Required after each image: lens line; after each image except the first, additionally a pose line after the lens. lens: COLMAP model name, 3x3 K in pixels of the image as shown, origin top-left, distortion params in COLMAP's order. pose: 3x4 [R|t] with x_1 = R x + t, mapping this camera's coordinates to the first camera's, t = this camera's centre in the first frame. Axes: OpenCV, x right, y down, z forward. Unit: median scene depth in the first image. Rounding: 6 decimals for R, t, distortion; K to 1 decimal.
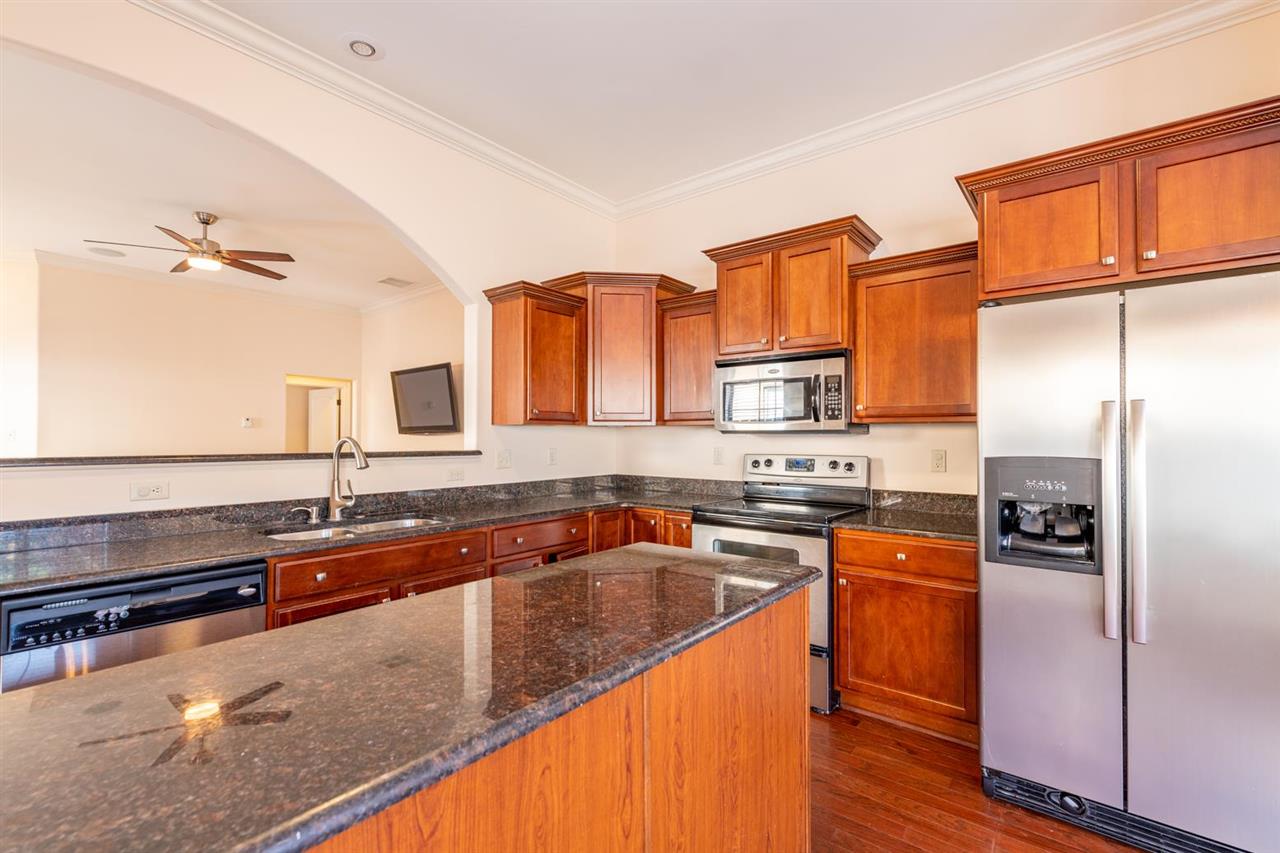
lens RADIAL K [[560.1, 0, 640.0], [0, 560.1, 426.5], [0, 0, 1]] dist [0.000834, 0.000015]
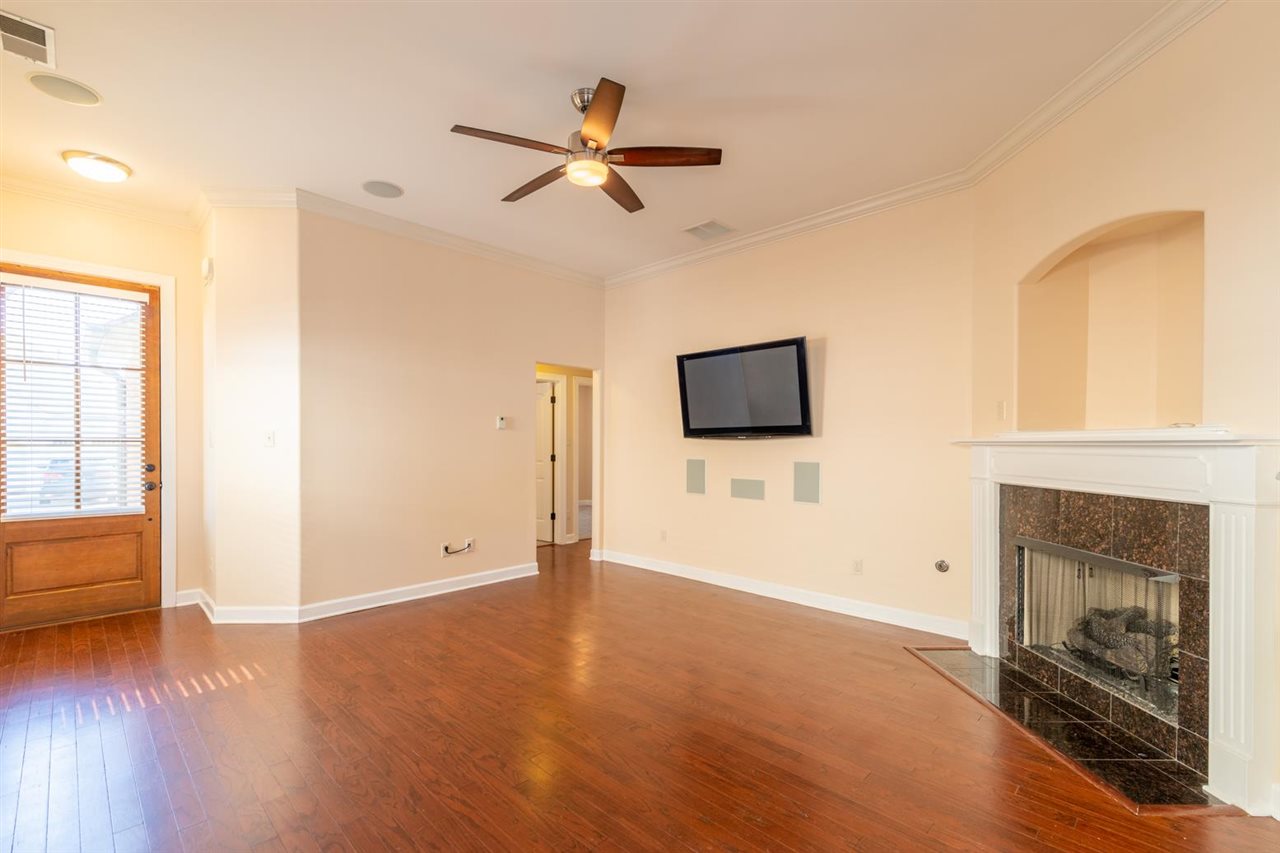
lens RADIAL K [[558.5, 0, 616.4], [0, 558.5, 444.0], [0, 0, 1]] dist [-0.001996, -0.000570]
pose [[0.992538, 0.002725, -0.121901, -1.092528], [0.000097, 0.999732, 0.023139, 0.011722], [0.121932, -0.022978, 0.992272, 0.600795]]
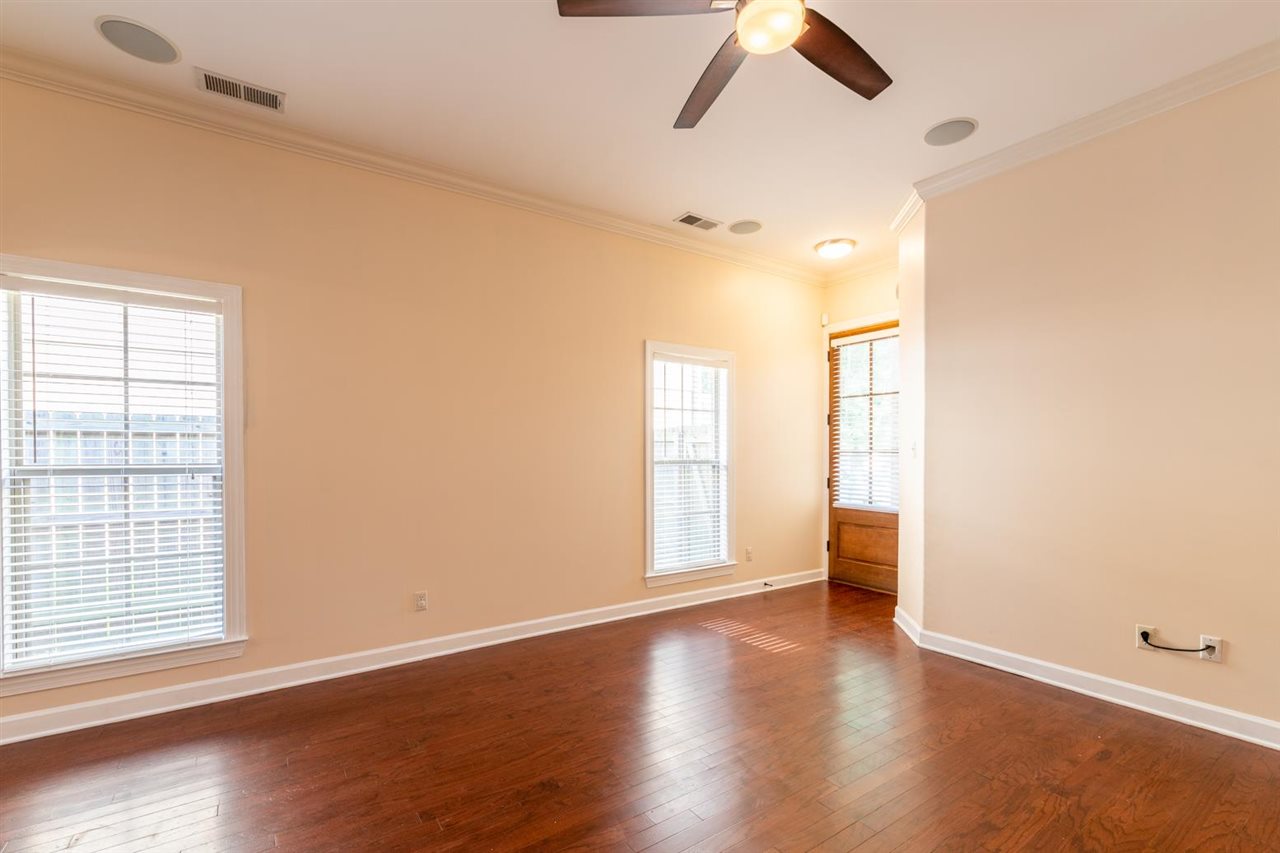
lens RADIAL K [[555.6, 0, 642.7], [0, 555.6, 455.1], [0, 0, 1]] dist [-0.000076, 0.000003]
pose [[-0.285500, 0.003522, -0.958372, -0.605553], [0.018777, 0.999822, -0.001920, 0.035335], [0.958195, -0.018543, -0.285515, 1.670902]]
